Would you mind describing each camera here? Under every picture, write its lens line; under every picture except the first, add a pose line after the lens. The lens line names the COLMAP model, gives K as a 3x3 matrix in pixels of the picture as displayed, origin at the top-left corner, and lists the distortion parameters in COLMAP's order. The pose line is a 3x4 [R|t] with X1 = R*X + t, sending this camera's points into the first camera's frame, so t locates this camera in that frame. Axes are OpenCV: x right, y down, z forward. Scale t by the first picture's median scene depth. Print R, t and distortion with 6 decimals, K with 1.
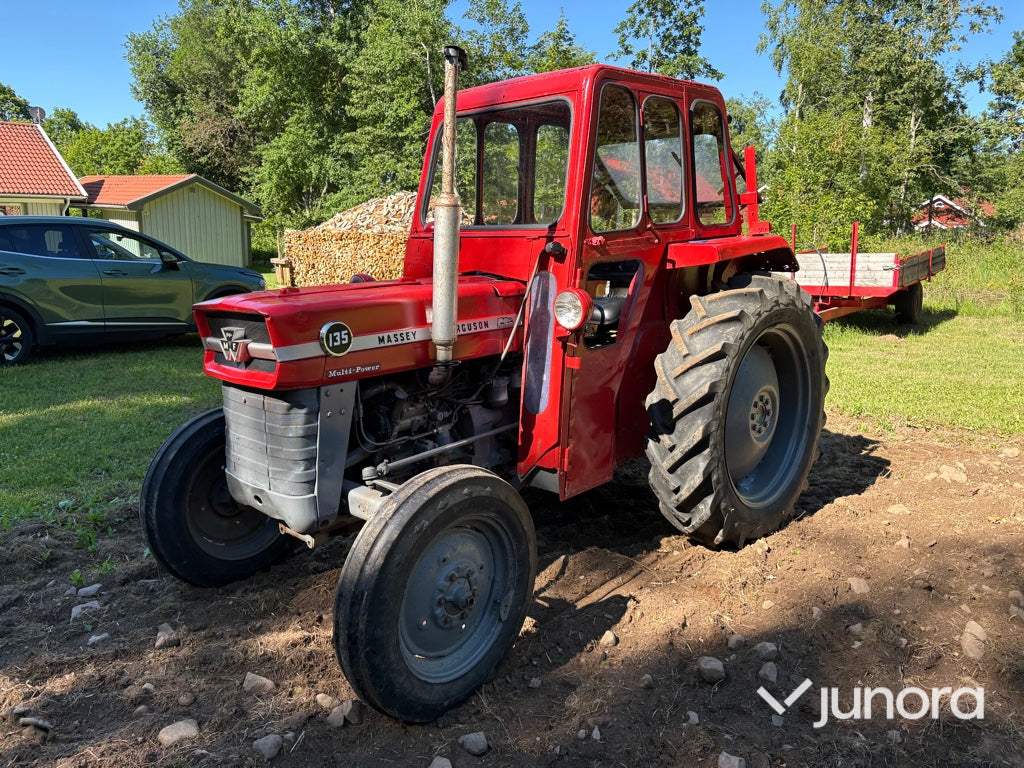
lens RADIAL K [[774.4, 0, 507.7], [0, 774.4, 386.1], [0, 0, 1]] dist [0.032521, -0.025242]
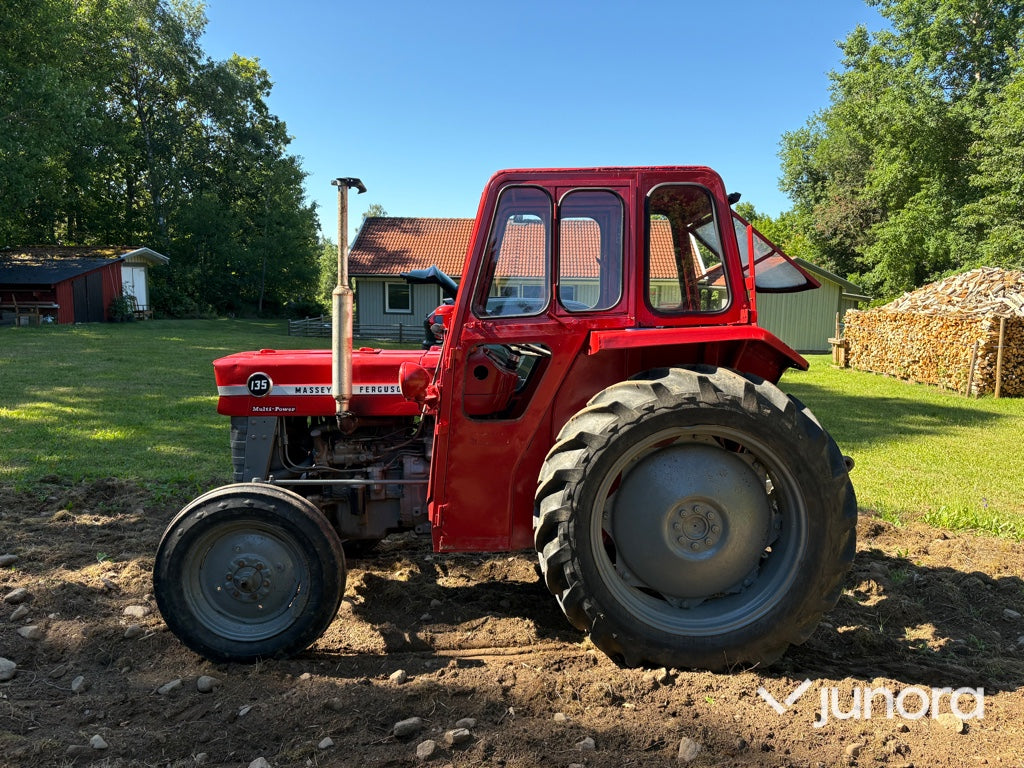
lens RADIAL K [[774.4, 0, 507.2], [0, 774.4, 373.4], [0, 0, 1]] dist [0.032521, -0.025242]
pose [[0.686383, 0.072287, -0.723638, 0.901424], [-0.154409, 0.986846, -0.047880, -0.066441], [0.710659, 0.144600, 0.688516, 0.253260]]
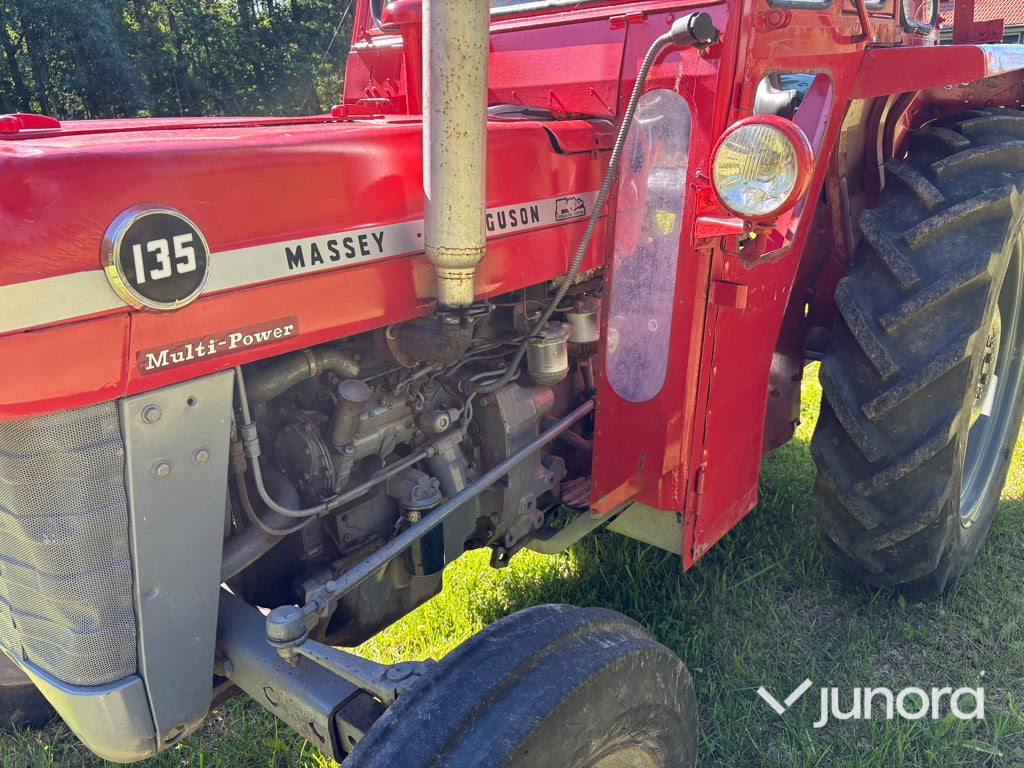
lens RADIAL K [[774.4, 0, 505.3], [0, 774.4, 380.9], [0, 0, 1]] dist [0.032521, -0.025242]
pose [[0.997365, -0.039175, 0.061061, -0.070304], [0.032000, 0.992925, 0.114354, -0.032705], [-0.065109, -0.112098, 0.991562, 0.499679]]
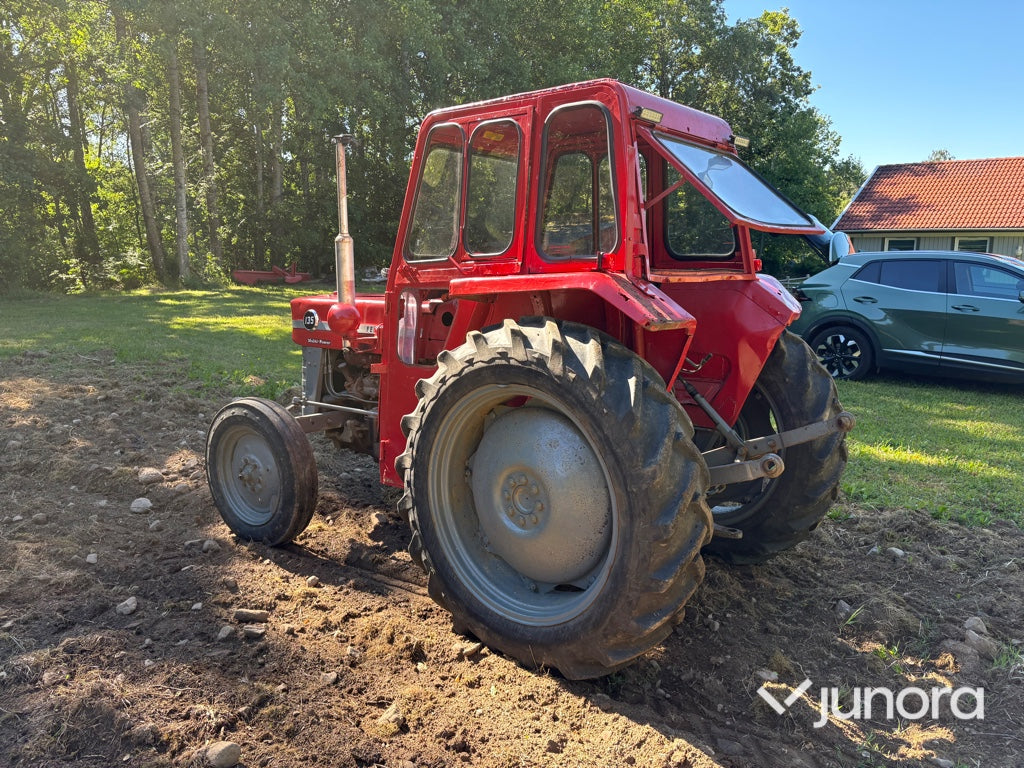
lens RADIAL K [[774.4, 0, 511.7], [0, 774.4, 365.9], [0, 0, 1]] dist [0.032521, -0.025242]
pose [[0.082859, 0.137756, -0.986994, 1.201130], [-0.208407, 0.970896, 0.118013, -0.203850], [0.974526, 0.195918, 0.109157, 0.990990]]
